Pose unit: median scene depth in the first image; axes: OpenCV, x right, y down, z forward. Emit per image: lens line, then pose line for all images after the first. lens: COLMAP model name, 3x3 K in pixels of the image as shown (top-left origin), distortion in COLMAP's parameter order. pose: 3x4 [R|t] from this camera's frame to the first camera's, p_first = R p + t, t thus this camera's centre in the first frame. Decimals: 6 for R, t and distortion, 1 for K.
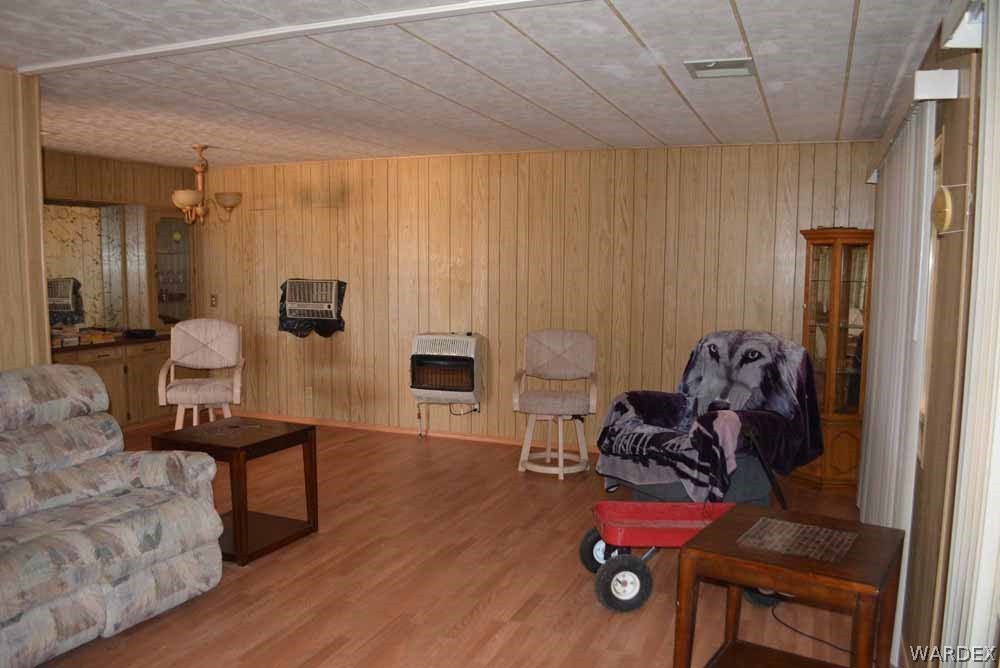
lens RADIAL K [[795.1, 0, 504.1], [0, 795.1, 338.7], [0, 0, 1]] dist [-0.084430, 0.013012]
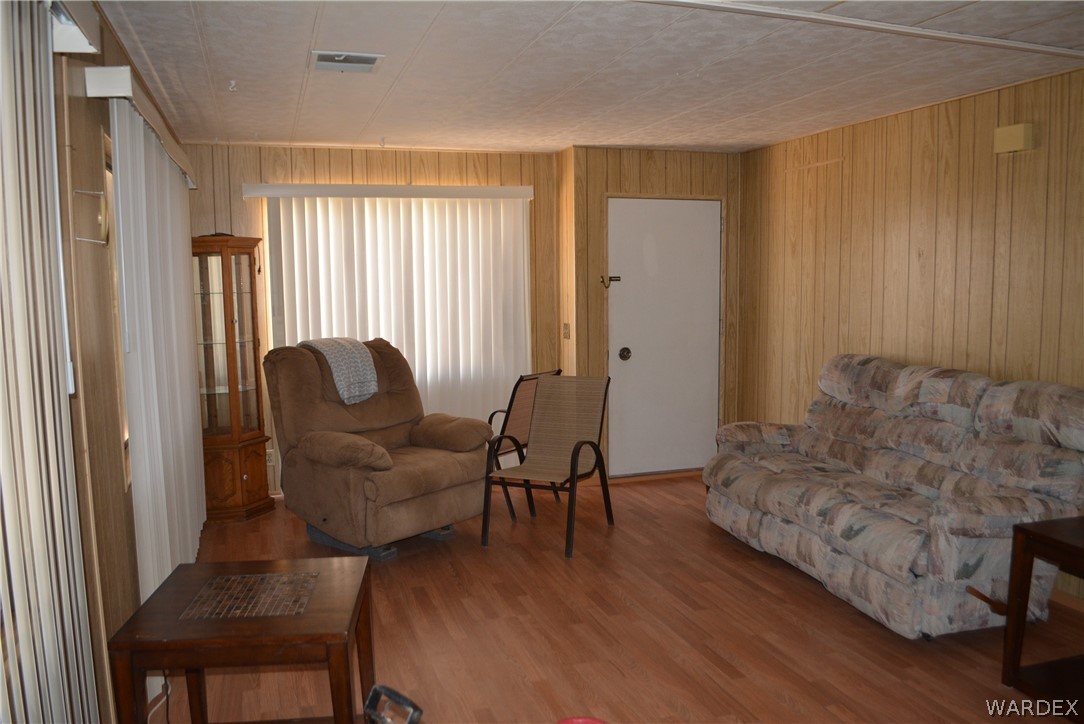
lens RADIAL K [[861.9, 0, 546.1], [0, 861.9, 369.7], [0, 0, 1]] dist [-0.084430, 0.013012]
pose [[-0.767083, 0.063255, -0.638422, 0.567176], [-0.062203, 0.983106, 0.172144, -0.128449], [0.638525, 0.171761, -0.750189, 1.488604]]
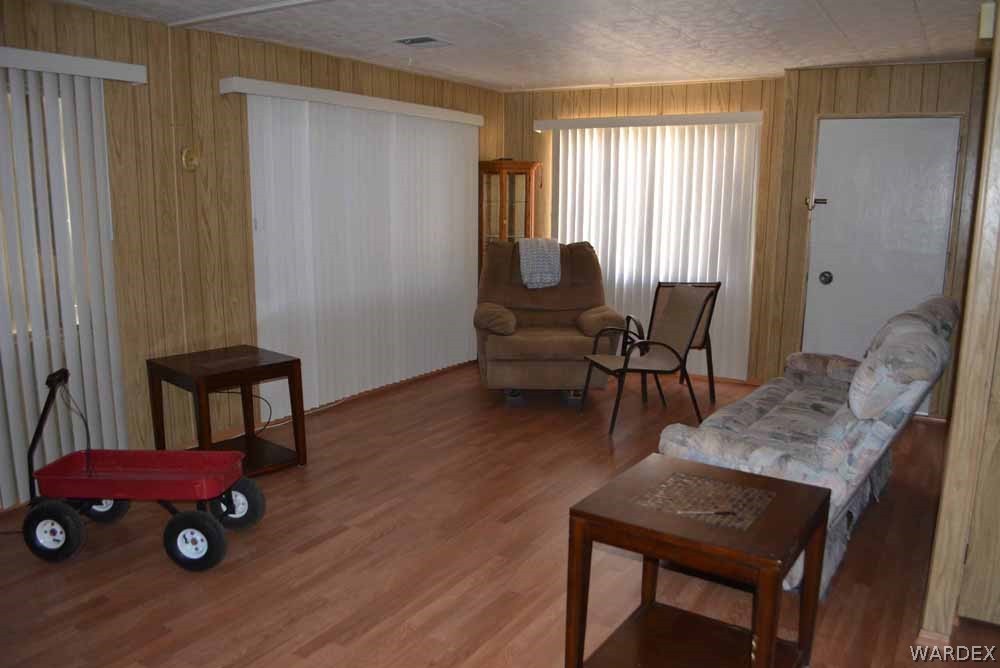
lens RADIAL K [[795.1, 0, 502.0], [0, 795.1, 333.3], [0, 0, 1]] dist [-0.084430, 0.013012]
pose [[-0.983992, -0.056195, 0.169123, -0.364752], [-0.008811, 0.963164, 0.268771, -0.182181], [-0.177997, 0.262979, -0.948240, 1.940779]]
